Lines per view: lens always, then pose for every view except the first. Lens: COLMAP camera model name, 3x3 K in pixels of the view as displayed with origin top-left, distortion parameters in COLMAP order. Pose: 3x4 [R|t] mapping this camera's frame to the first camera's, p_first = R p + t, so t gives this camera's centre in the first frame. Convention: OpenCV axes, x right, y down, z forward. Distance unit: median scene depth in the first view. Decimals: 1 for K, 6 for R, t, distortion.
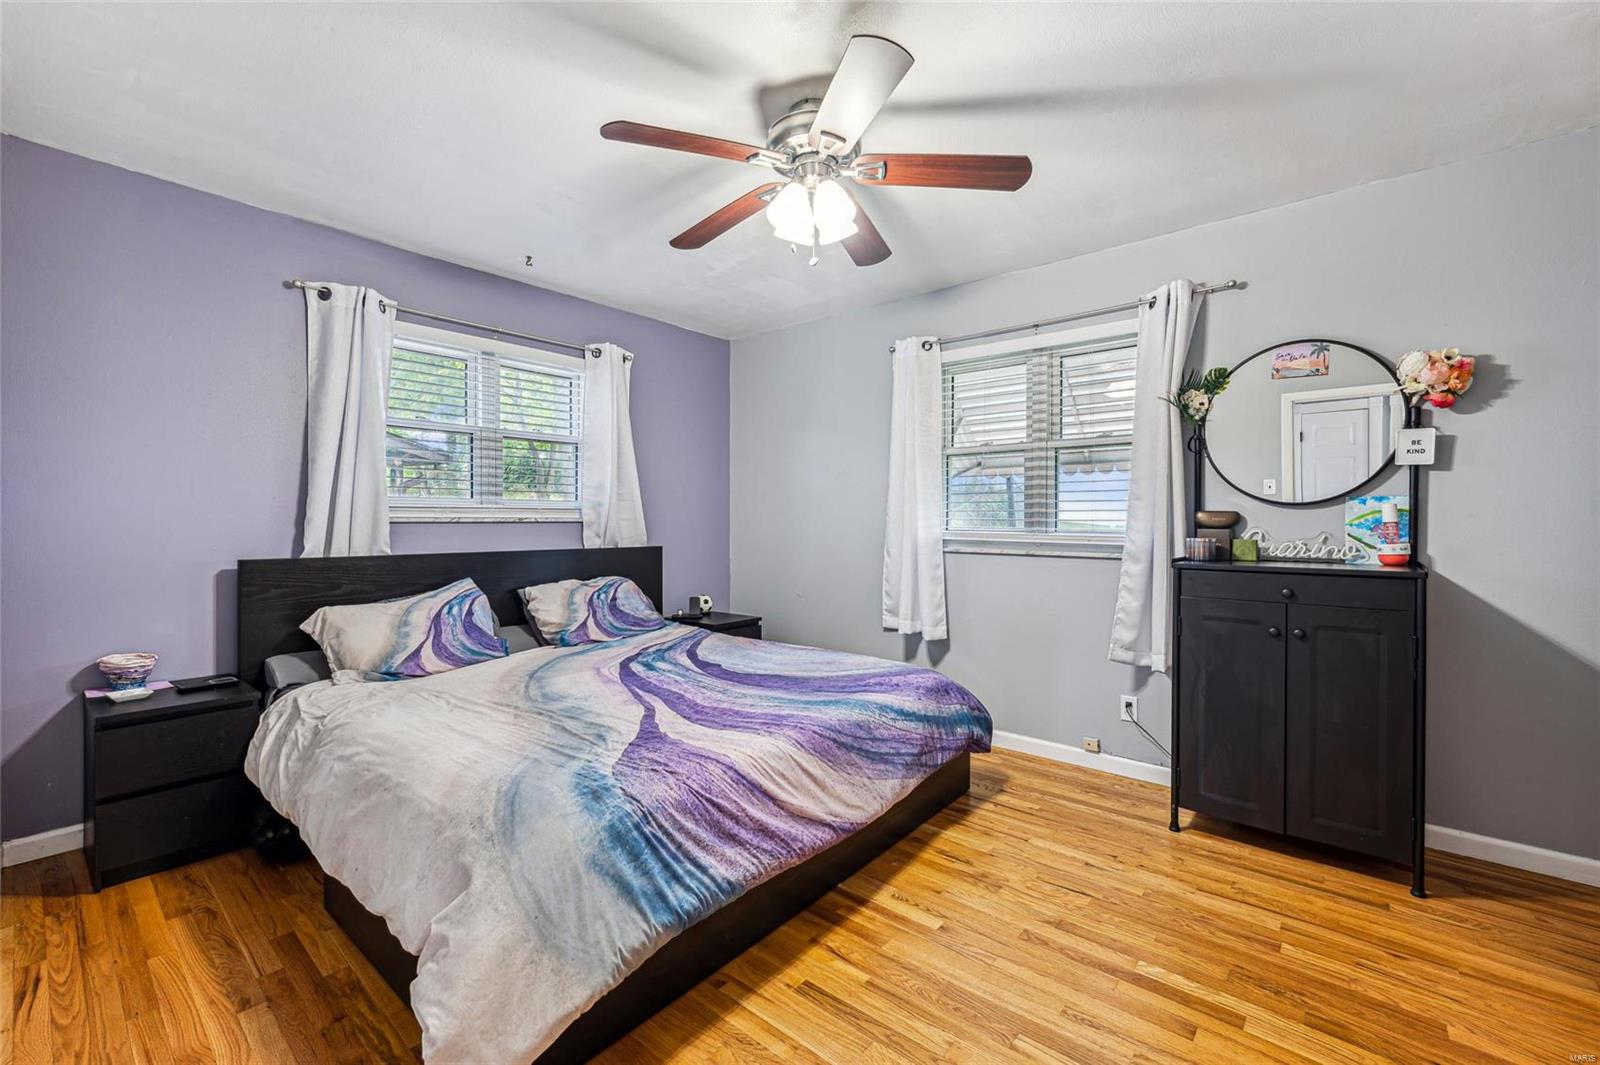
lens RADIAL K [[659.4, 0, 800.0], [0, 659.4, 532.5], [0, 0, 1]] dist [0.000702, -0.000051]
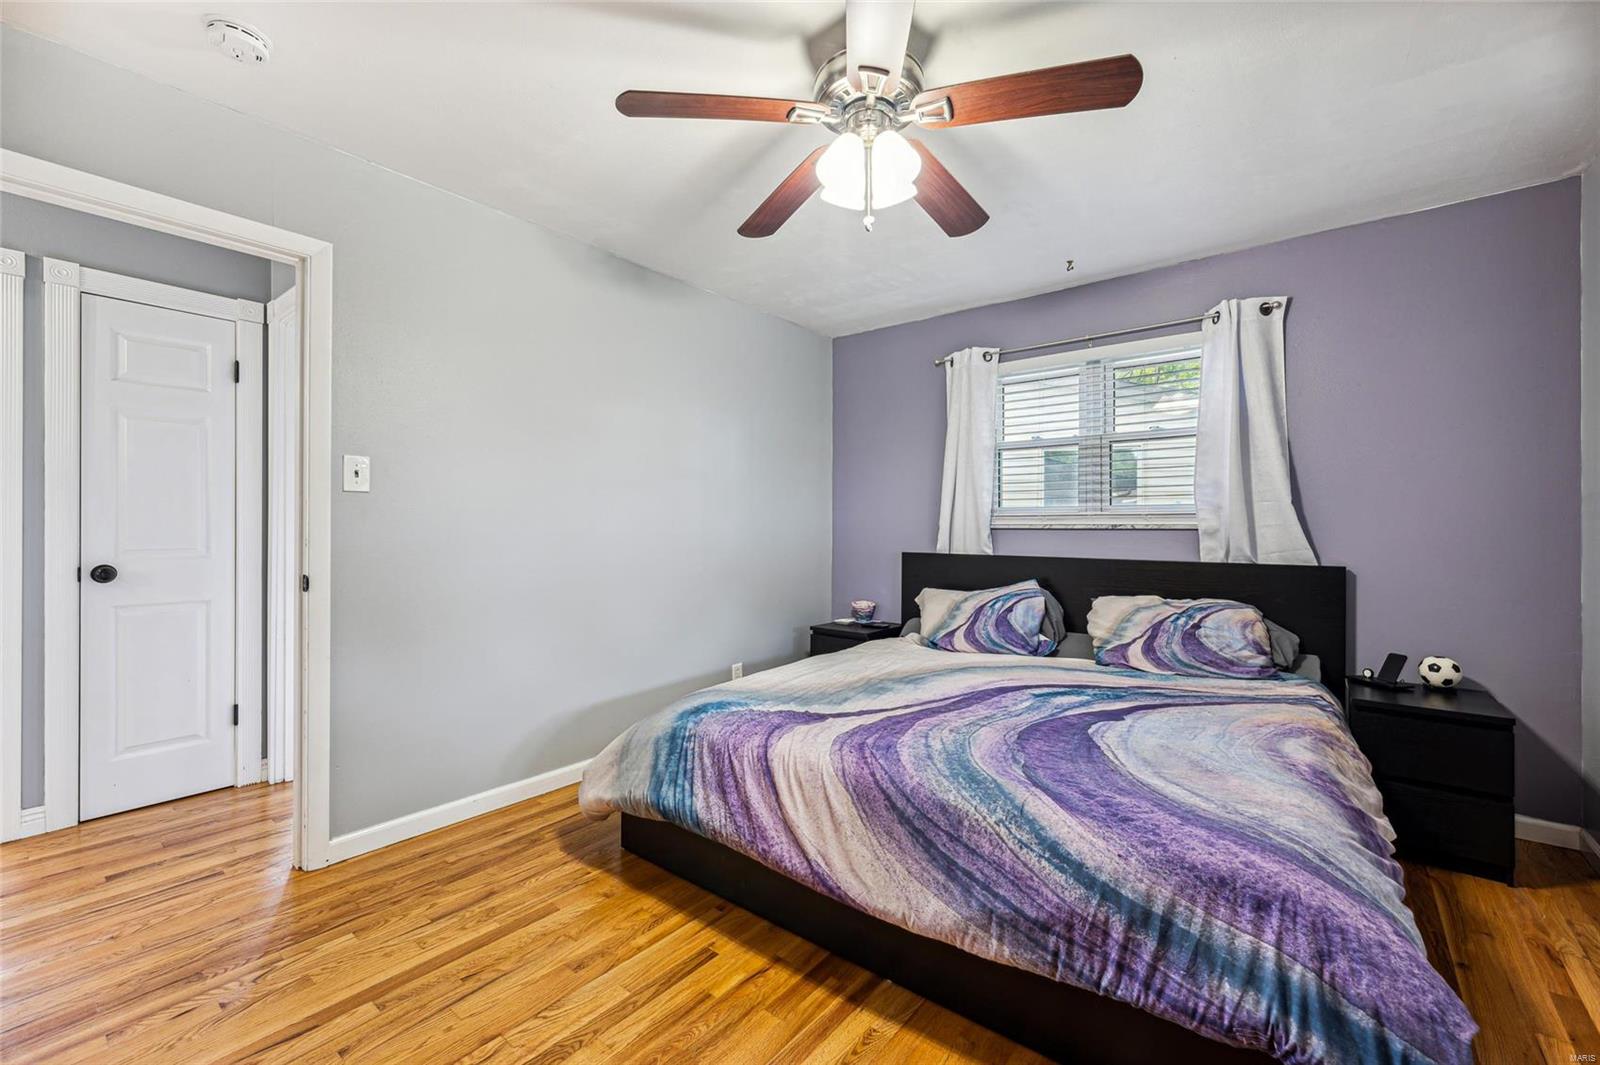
lens RADIAL K [[659.4, 0, 800.0], [0, 659.4, 532.5], [0, 0, 1]] dist [0.000702, -0.000051]
pose [[0.029415, 0.007018, -0.999543, 0.793625], [-0.021516, 0.999748, 0.006386, -0.011203], [0.999336, 0.021319, 0.029558, 0.799512]]
